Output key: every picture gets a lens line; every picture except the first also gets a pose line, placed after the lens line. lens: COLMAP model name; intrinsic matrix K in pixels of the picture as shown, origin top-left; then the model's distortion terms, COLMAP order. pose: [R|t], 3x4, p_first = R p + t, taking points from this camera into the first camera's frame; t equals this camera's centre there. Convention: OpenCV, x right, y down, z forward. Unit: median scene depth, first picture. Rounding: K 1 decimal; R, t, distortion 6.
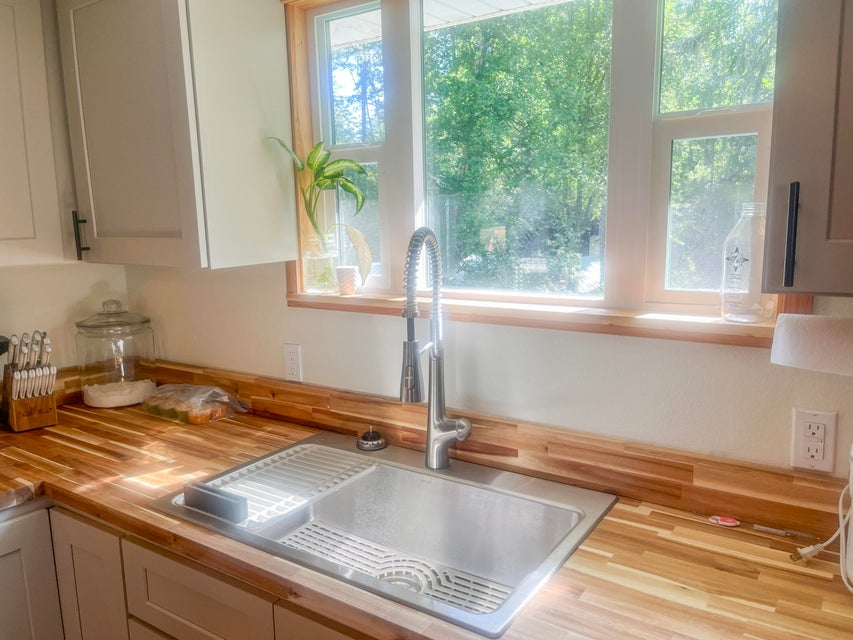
lens RADIAL K [[649.3, 0, 429.7], [0, 649.3, 314.3], [0, 0, 1]] dist [0.053713, -0.072462]
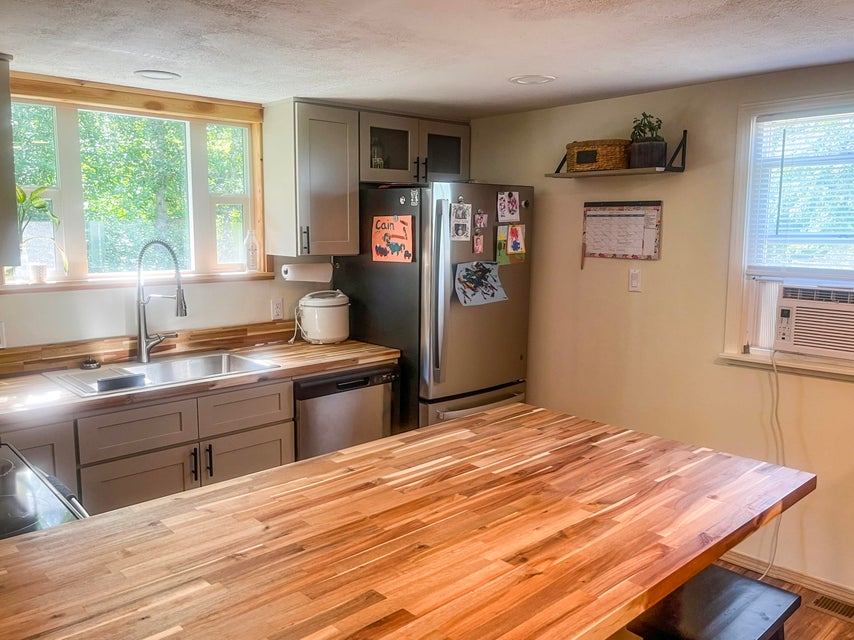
lens RADIAL K [[687.7, 0, 423.1], [0, 687.7, 322.8], [0, 0, 1]] dist [0.033655, -0.032418]
pose [[0.223865, -0.121516, 0.967015, -1.572943], [0.137728, 0.986184, 0.092041, 0.040353], [-0.964840, 0.112580, 0.237508, -0.253448]]
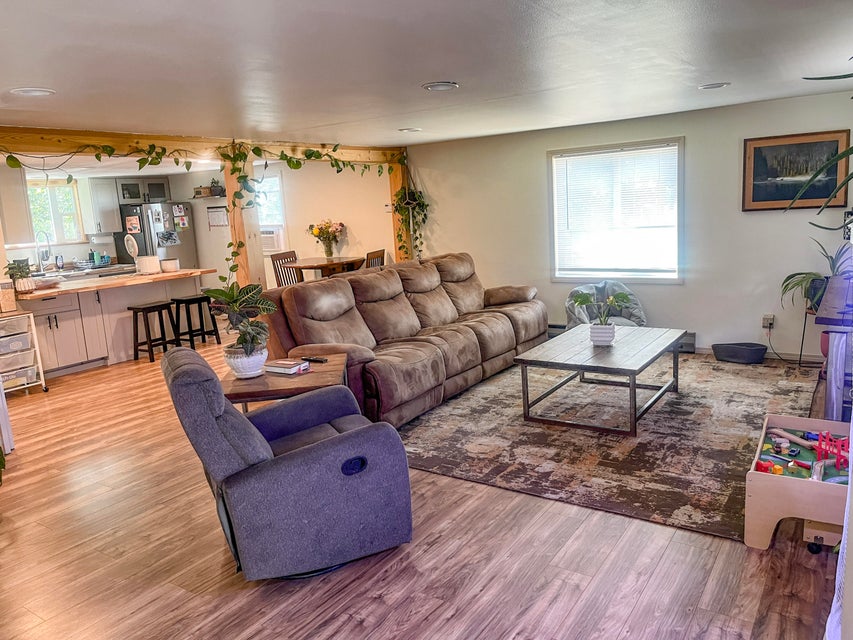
lens RADIAL K [[649.3, 0, 432.9], [0, 649.3, 322.2], [0, 0, 1]] dist [0.053713, -0.072462]
pose [[-0.013736, -0.164389, 0.986300, -4.989796], [0.206880, 0.964582, 0.163651, 0.363511], [-0.978270, 0.206293, 0.020759, -2.022400]]
